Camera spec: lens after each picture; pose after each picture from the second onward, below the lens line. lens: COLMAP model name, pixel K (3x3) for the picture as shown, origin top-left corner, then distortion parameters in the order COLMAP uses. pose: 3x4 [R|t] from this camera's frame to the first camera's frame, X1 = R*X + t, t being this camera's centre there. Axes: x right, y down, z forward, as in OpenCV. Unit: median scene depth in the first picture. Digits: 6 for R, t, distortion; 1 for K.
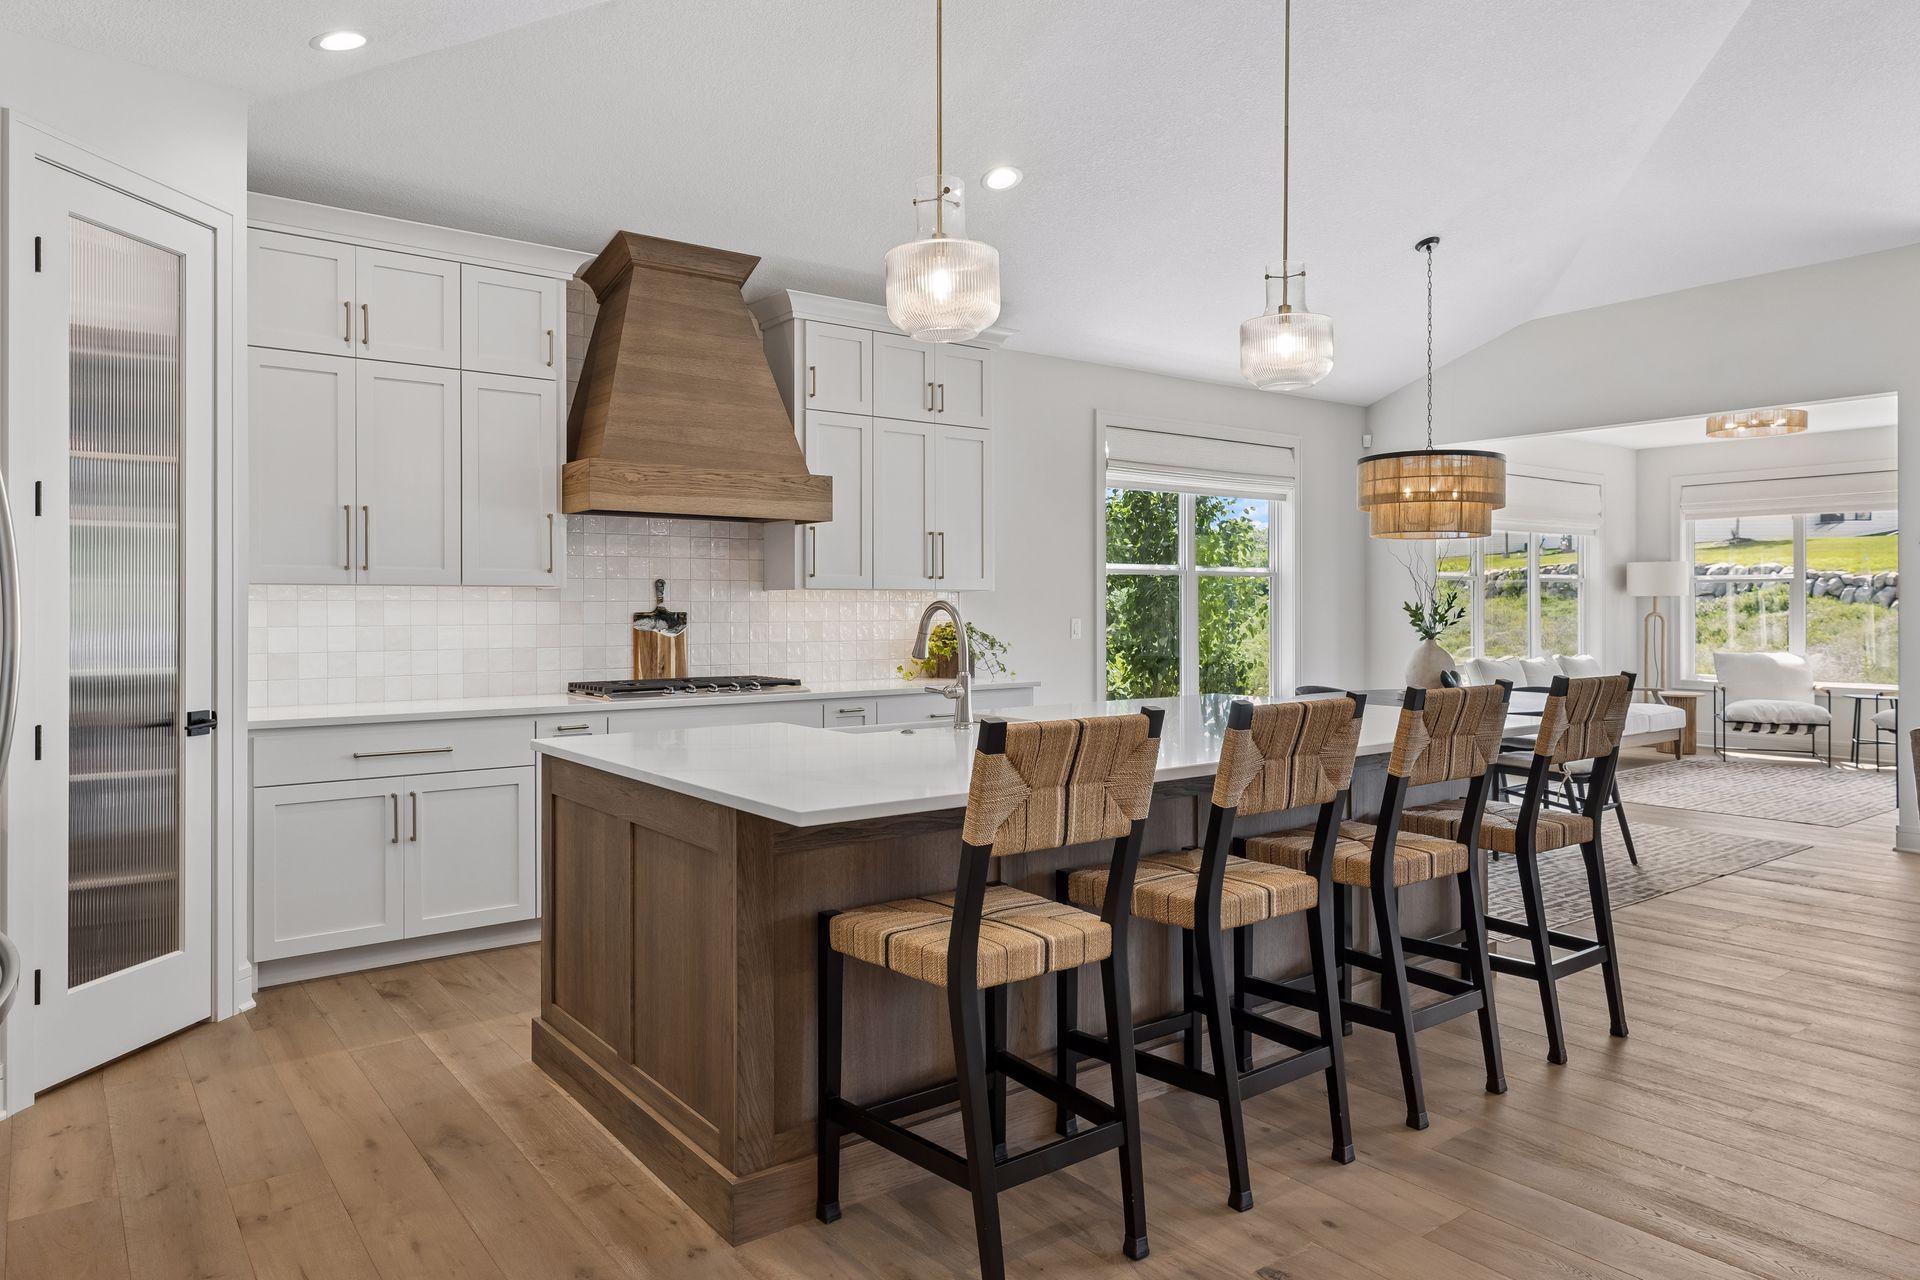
lens RADIAL K [[1220.4, 0, 984.6], [0, 1220.4, 612.2], [0, 0, 1]] dist [0.000573, 0.000994]
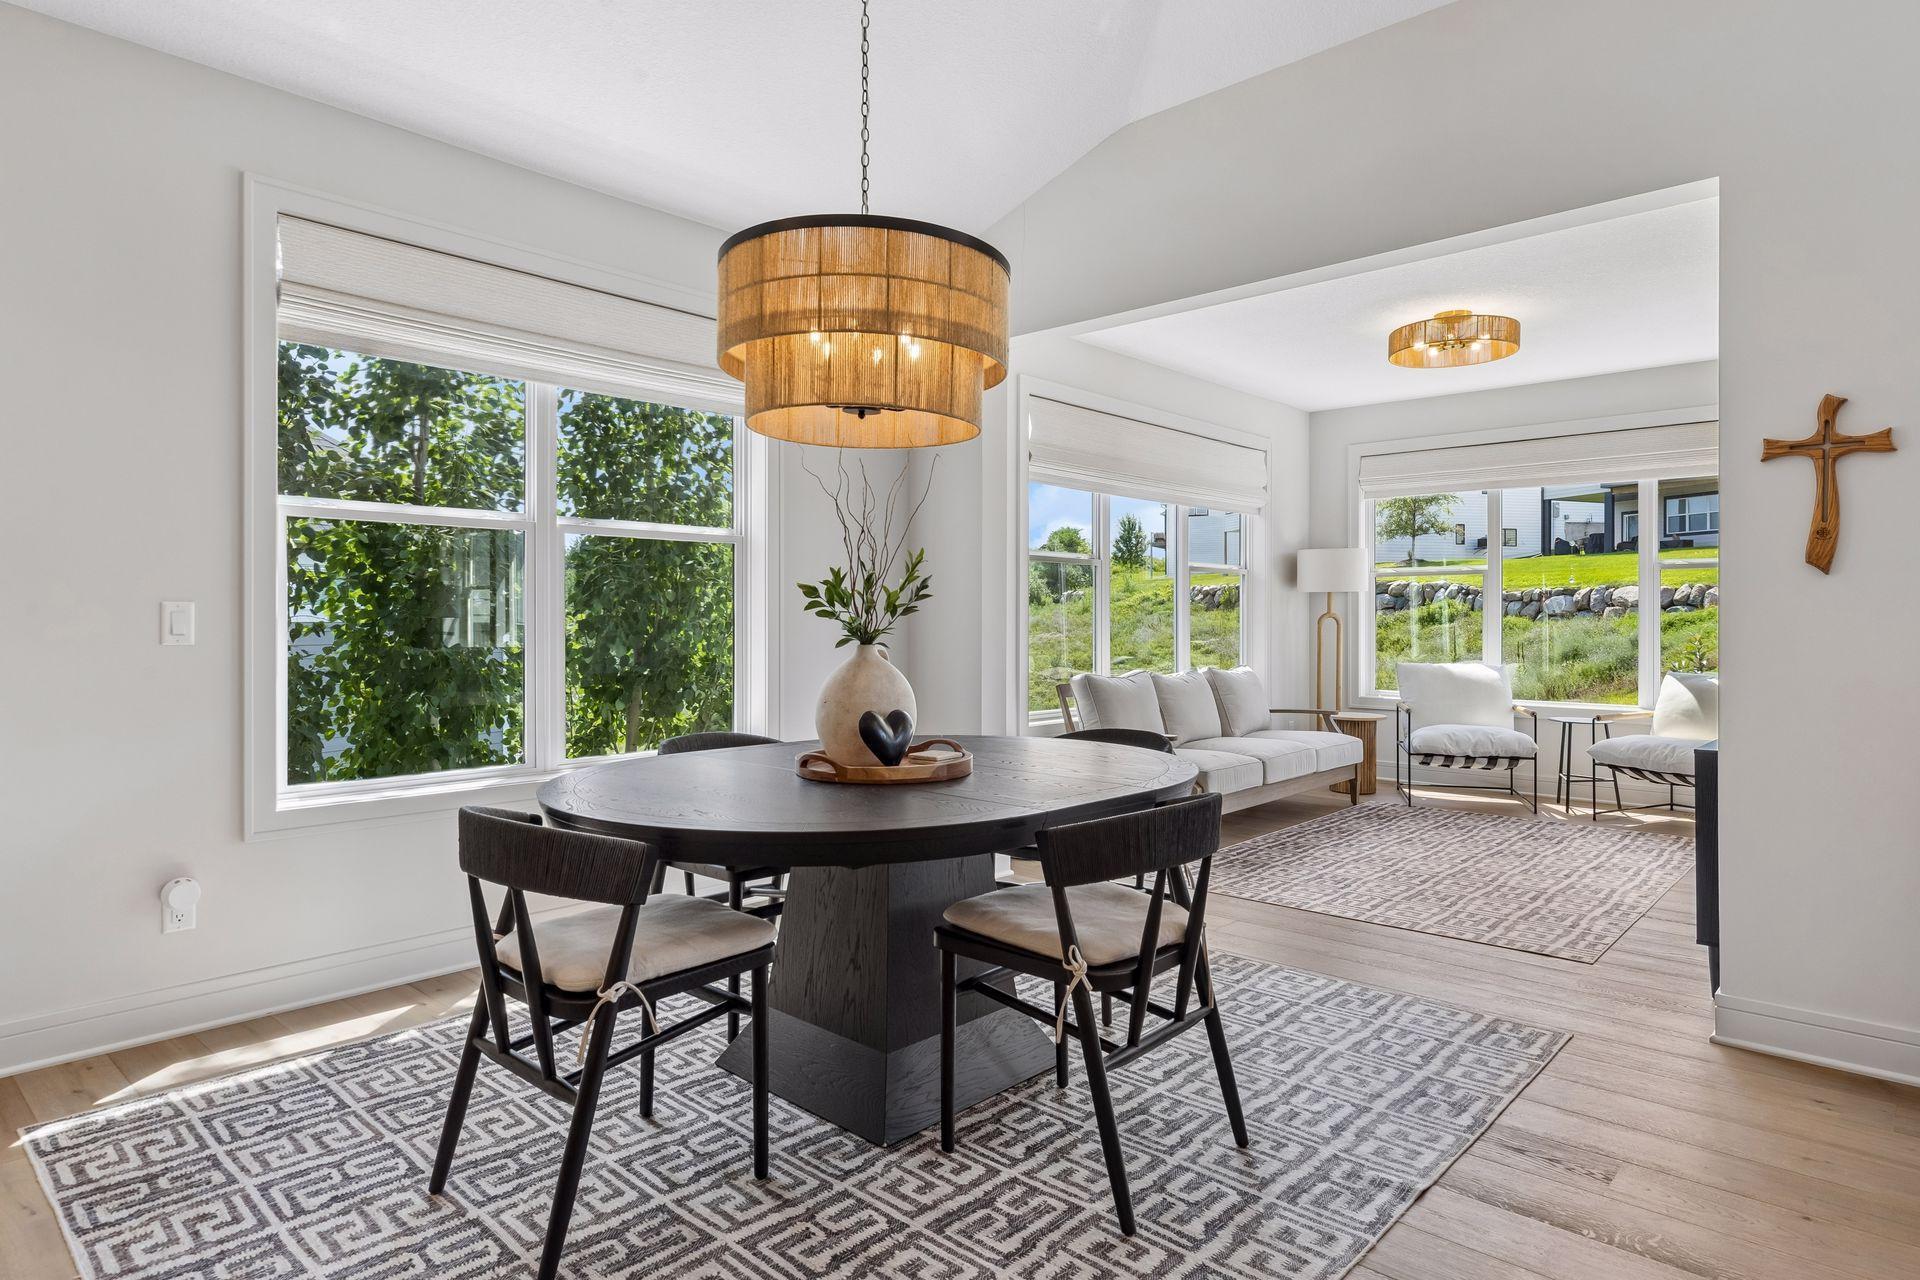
lens RADIAL K [[1114.9, 0, 979.6], [0, 1114.9, 620.1], [0, 0, 1]] dist [0.005286, 0.000154]
pose [[0.983330, 0.004664, 0.181770, 0.385260], [-0.004204, 0.999987, -0.002916, 0.015978], [-0.181781, 0.002103, 0.983337, 0.651916]]
